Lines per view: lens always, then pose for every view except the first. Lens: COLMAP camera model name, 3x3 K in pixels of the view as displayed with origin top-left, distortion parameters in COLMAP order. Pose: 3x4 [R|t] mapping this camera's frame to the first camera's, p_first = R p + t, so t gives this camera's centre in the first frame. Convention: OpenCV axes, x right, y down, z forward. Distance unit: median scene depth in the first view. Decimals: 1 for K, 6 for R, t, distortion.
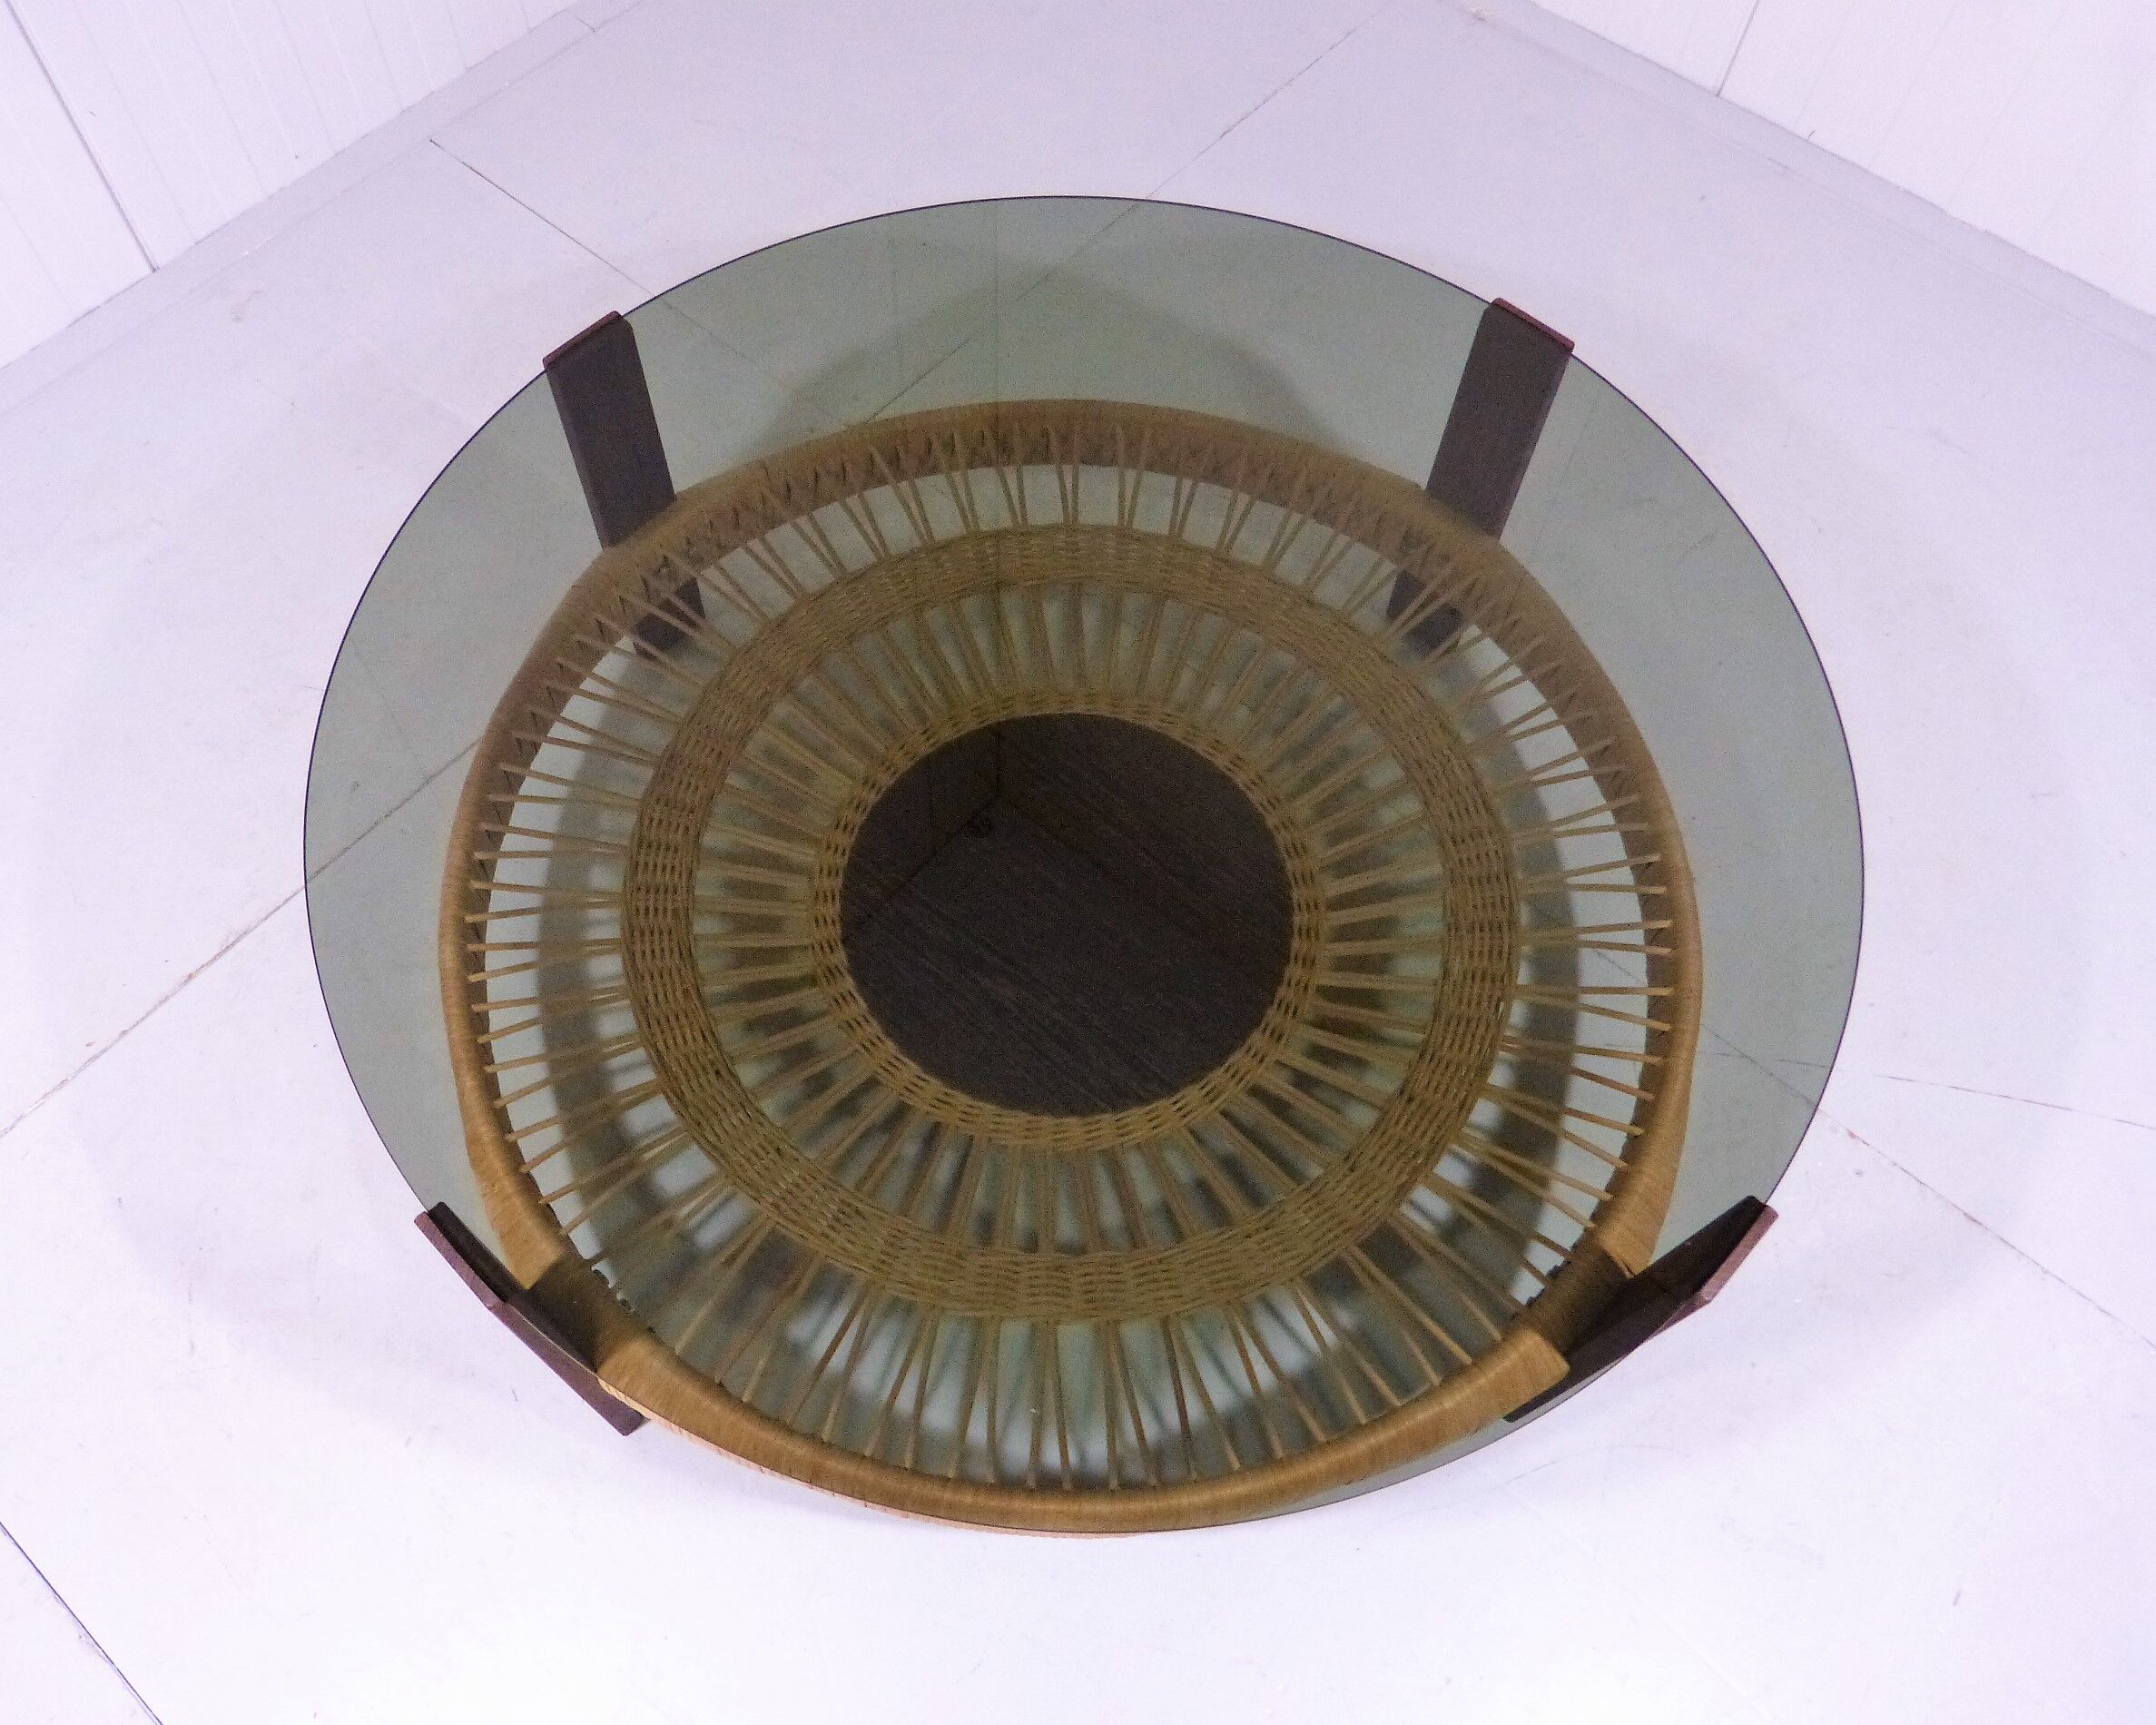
lens RADIAL K [[1696.3, 0, 1007.9], [0, 1696.3, 860.1], [0, 0, 1]] dist [-0.100646, 0.123816]
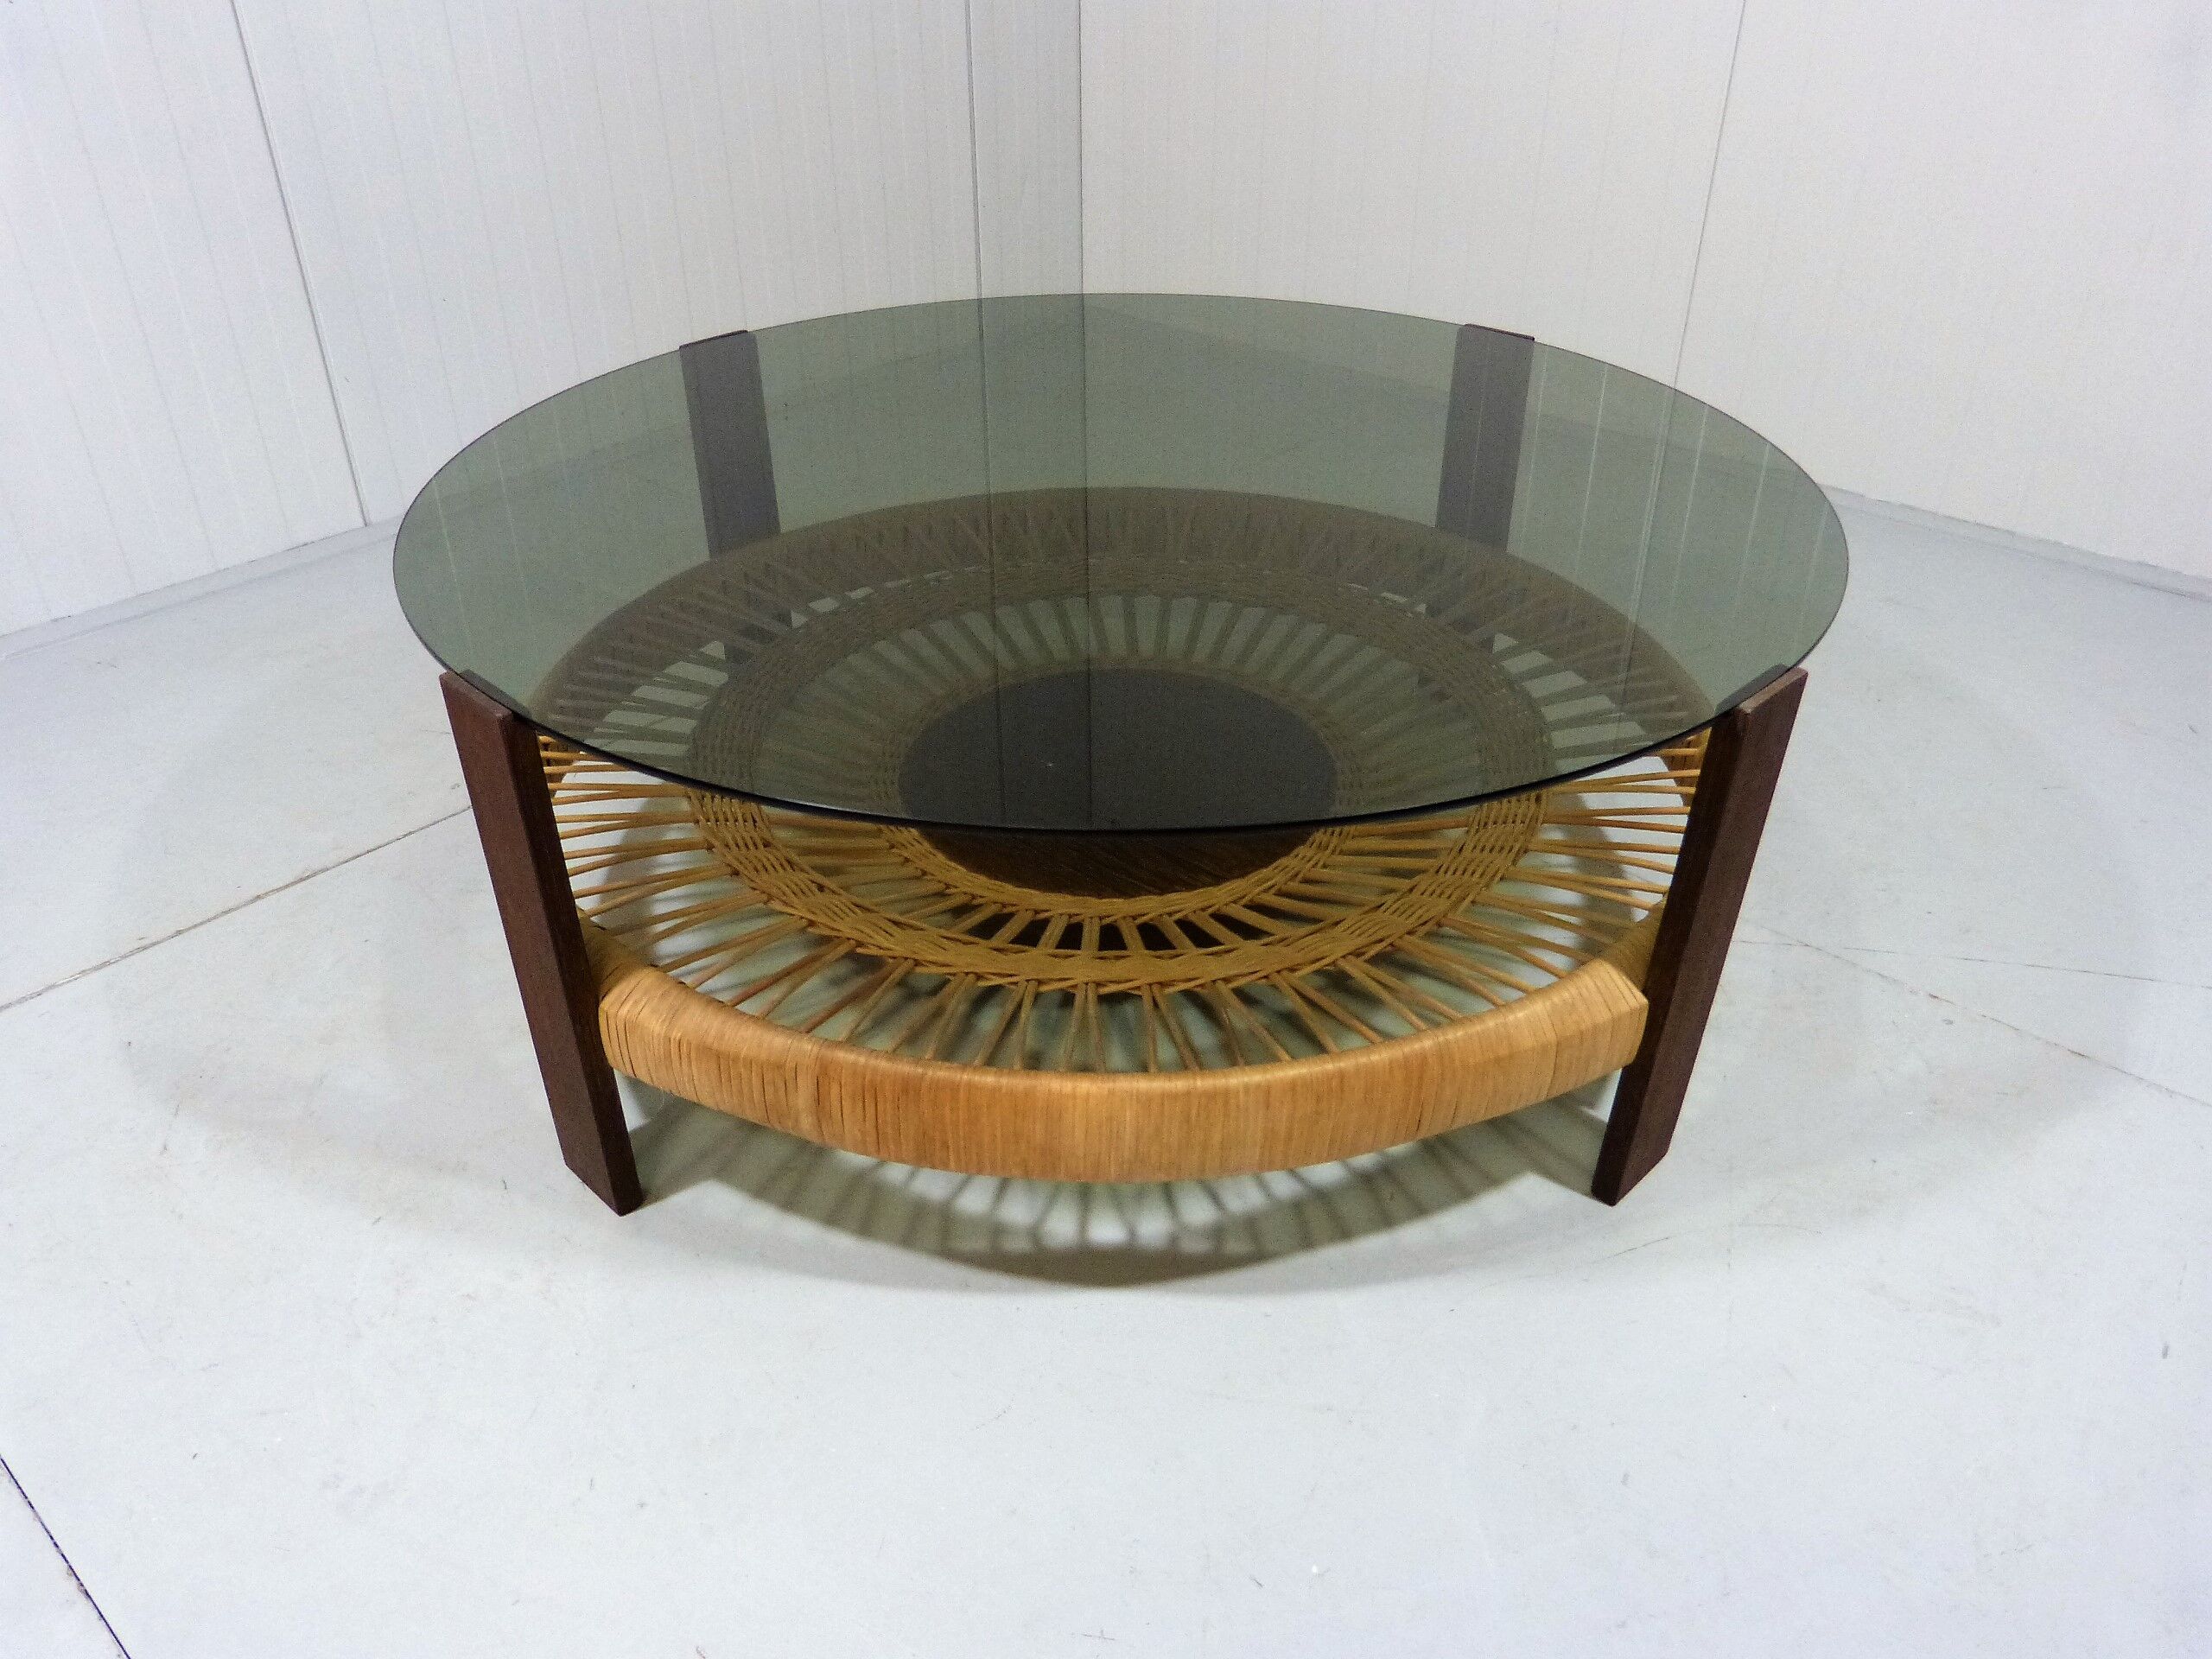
lens RADIAL K [[1604.9, 0, 1106.0], [0, 1604.9, 829.5], [0, 0, 1]] dist [-0.057646, 0.057486]
pose [[0.999921, -0.005470, -0.011276, 0.039214], [-0.000361, 0.886775, -0.462200, 0.516447], [0.012527, 0.462168, 0.886704, 0.141739]]
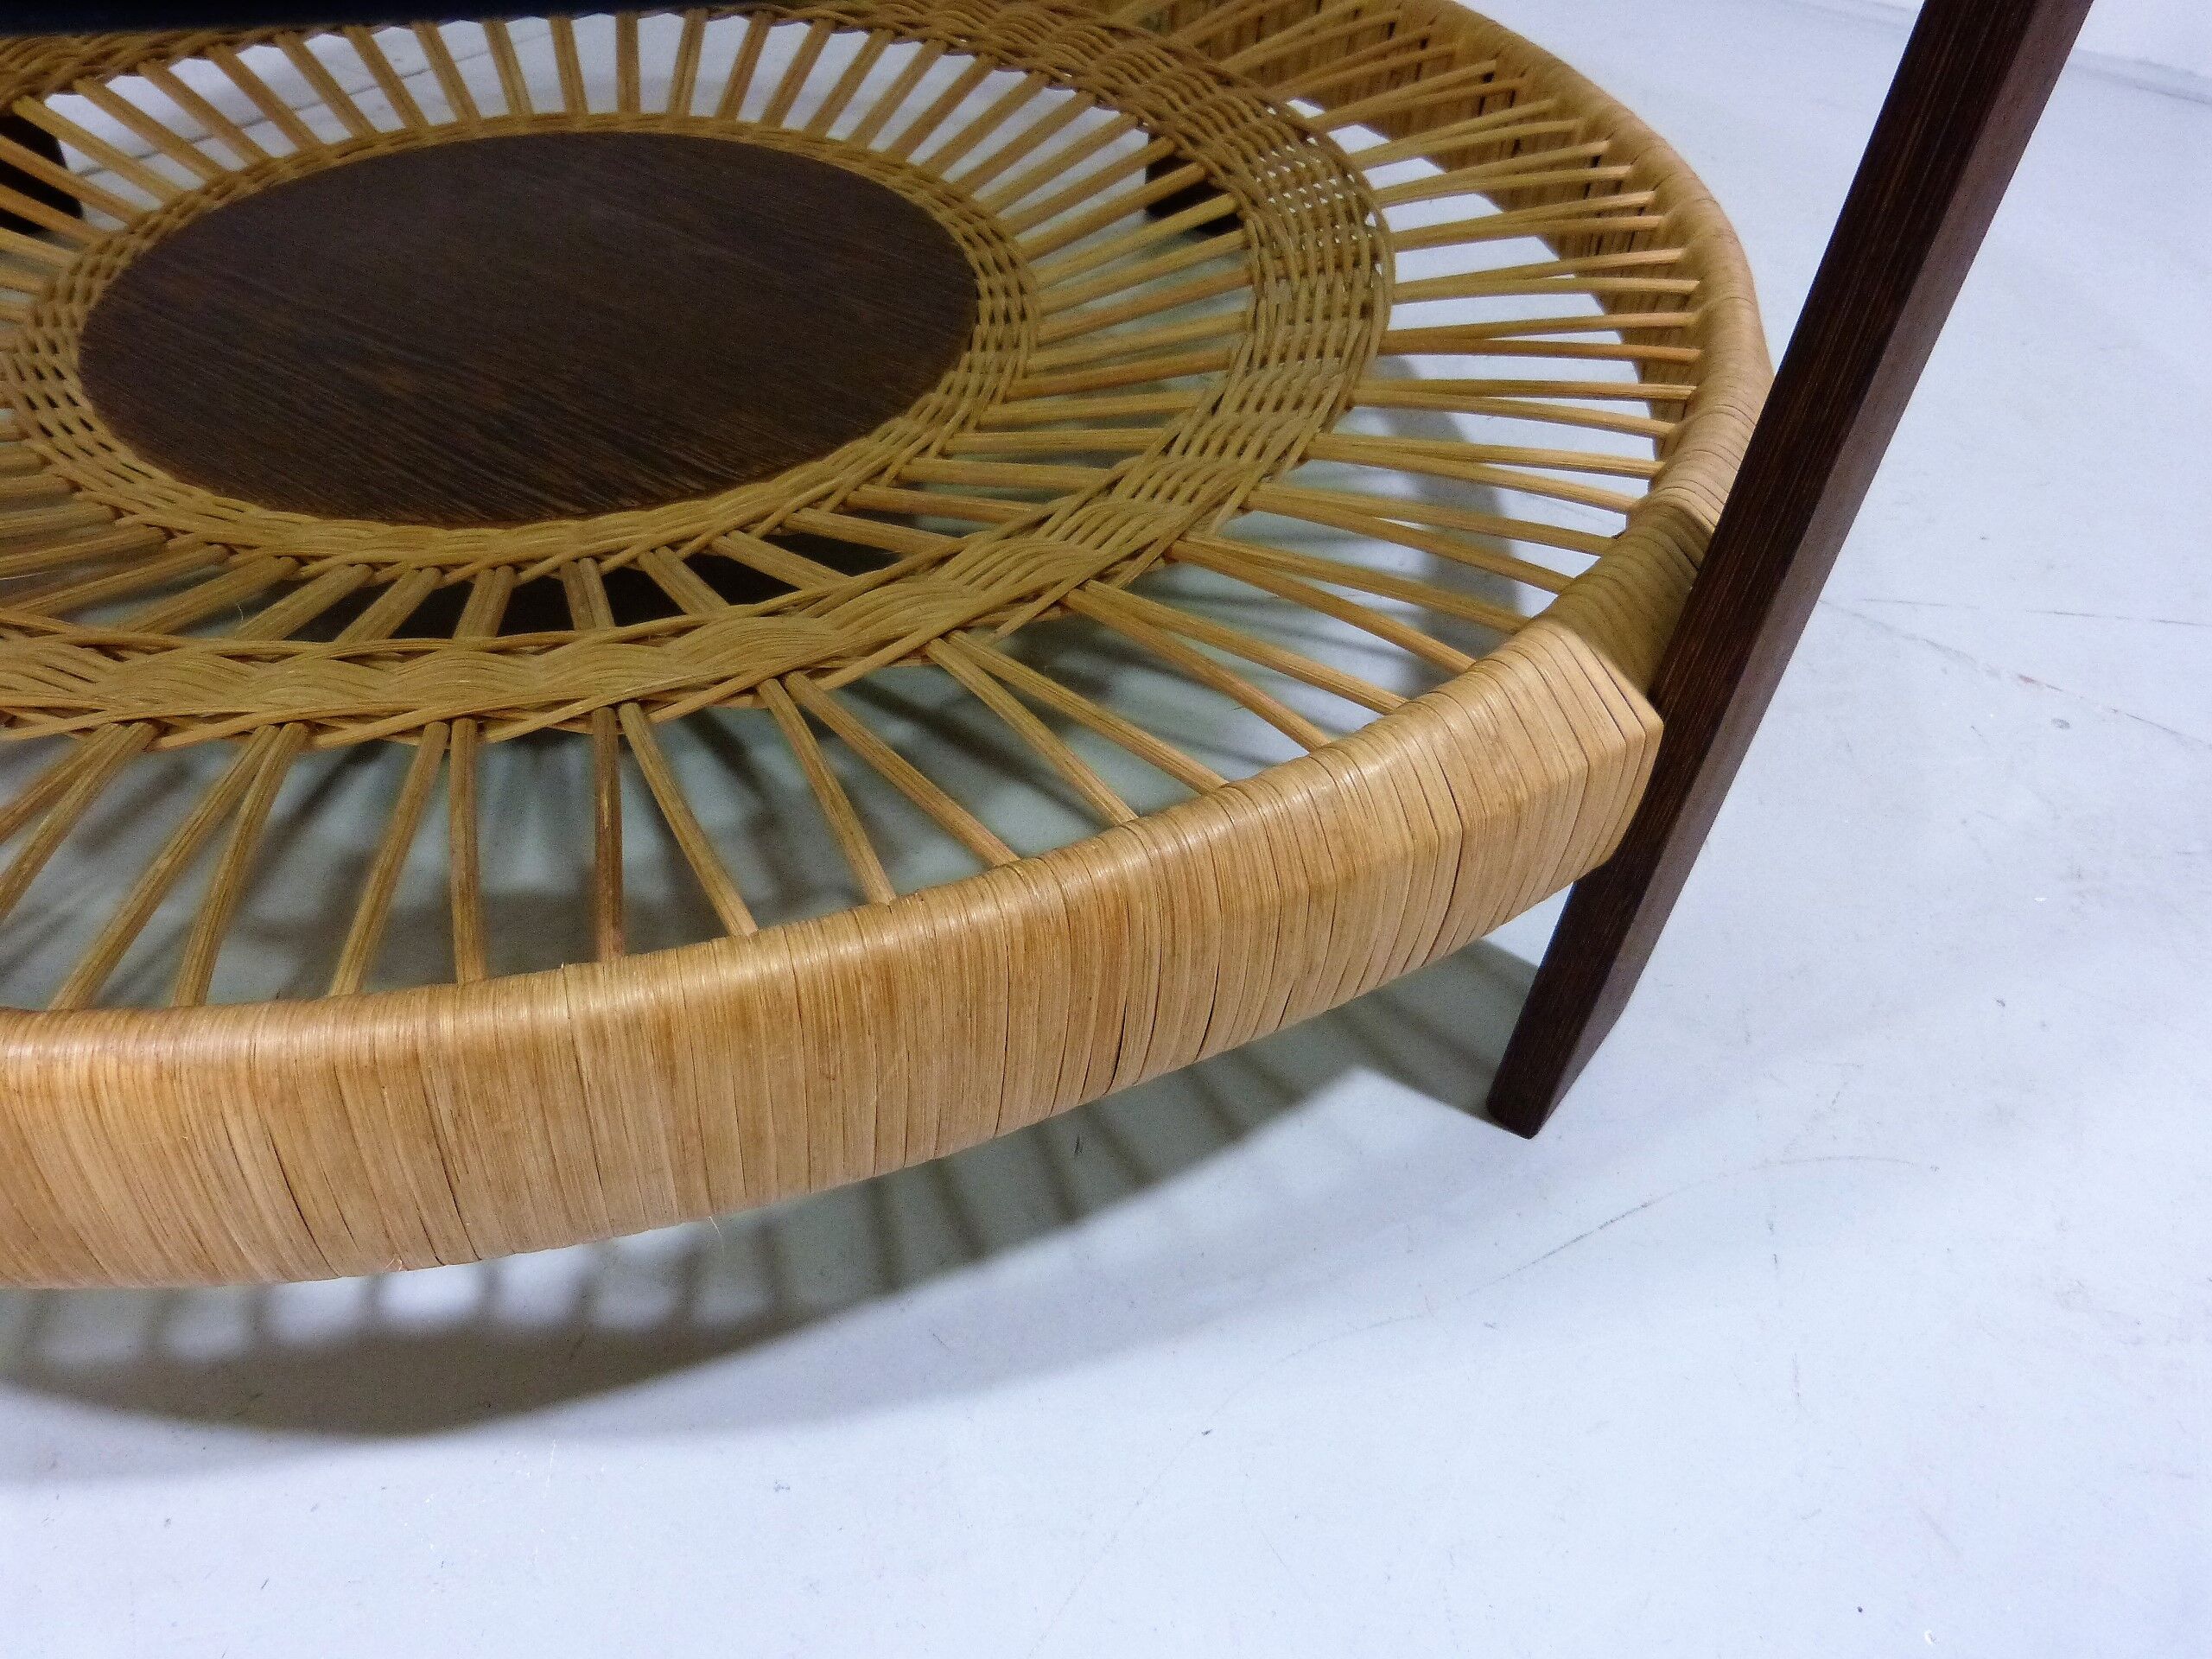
lens RADIAL K [[1604.9, 0, 1106.0], [0, 1604.9, 829.5], [0, 0, 1]] dist [-0.057646, 0.057486]
pose [[0.989885, -0.052334, 0.131865, 0.133506], [0.087758, 0.956186, -0.279296, 0.343089], [-0.111471, 0.288043, 0.951107, 0.560150]]
